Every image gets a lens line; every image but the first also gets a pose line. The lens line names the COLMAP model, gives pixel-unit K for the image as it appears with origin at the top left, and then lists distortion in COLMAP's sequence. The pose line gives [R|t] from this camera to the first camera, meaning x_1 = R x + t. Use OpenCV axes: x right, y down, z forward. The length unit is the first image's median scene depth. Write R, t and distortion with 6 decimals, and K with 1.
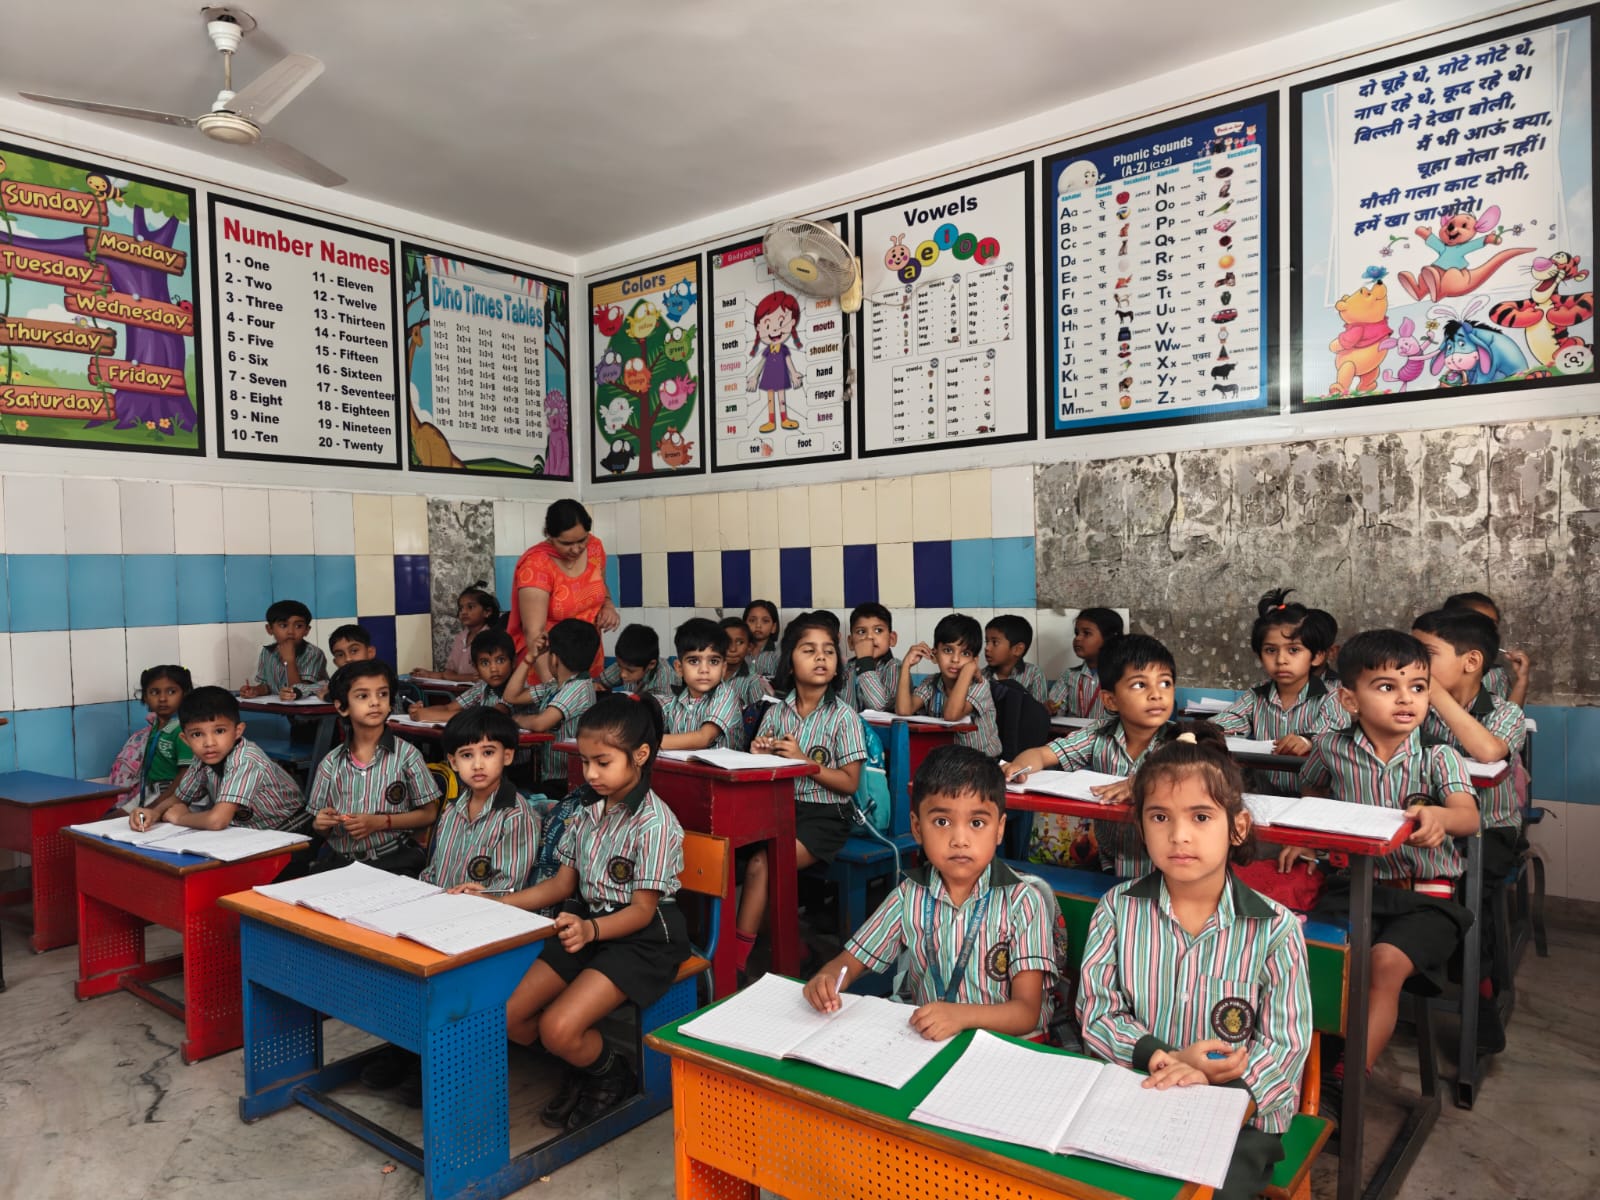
lens RADIAL K [[1114.1, 0, 800.0], [0, 1114.1, 600.0], [0, 0, 1]] dist [0.029089, -0.042539]
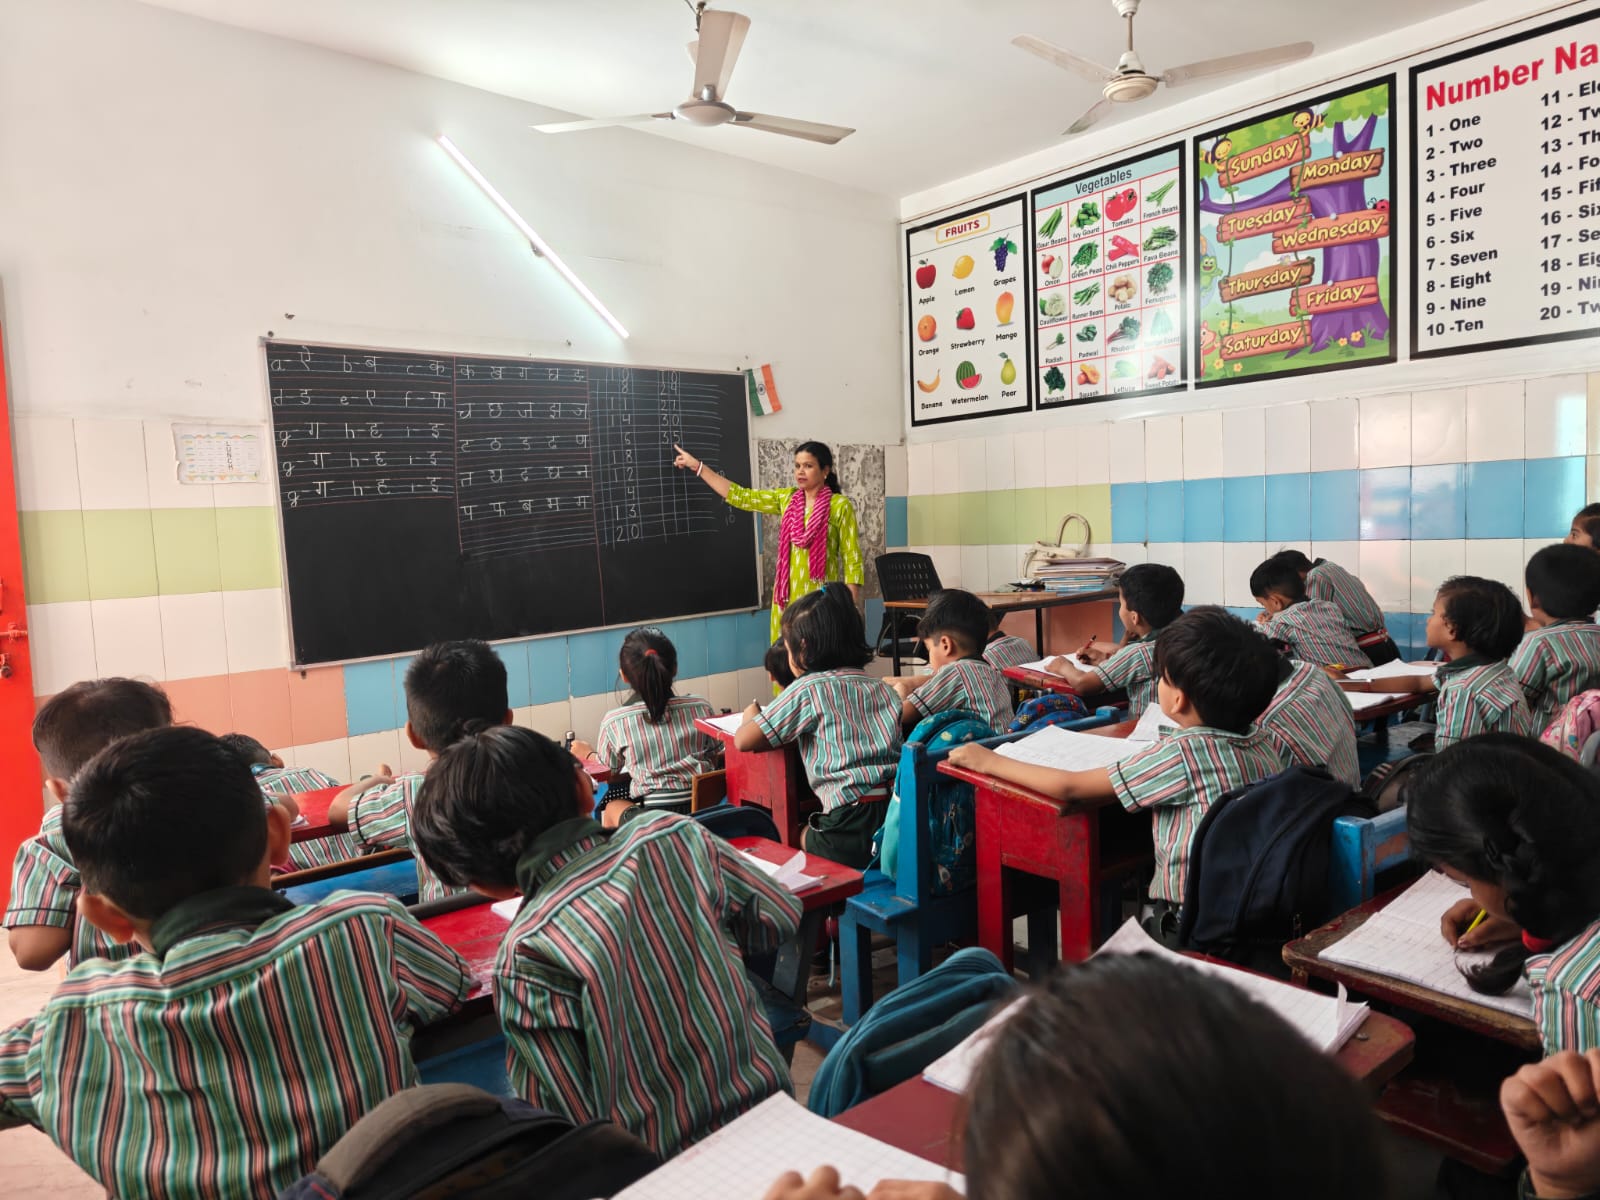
lens RADIAL K [[1114.1, 0, 800.0], [0, 1114.1, 600.0], [0, 0, 1]] dist [0.029089, -0.042539]
pose [[-0.204872, 0.100408, -0.973625, 0.519350], [0.031896, 0.994881, 0.095889, -0.036327], [0.978269, -0.011409, -0.207025, 0.716175]]
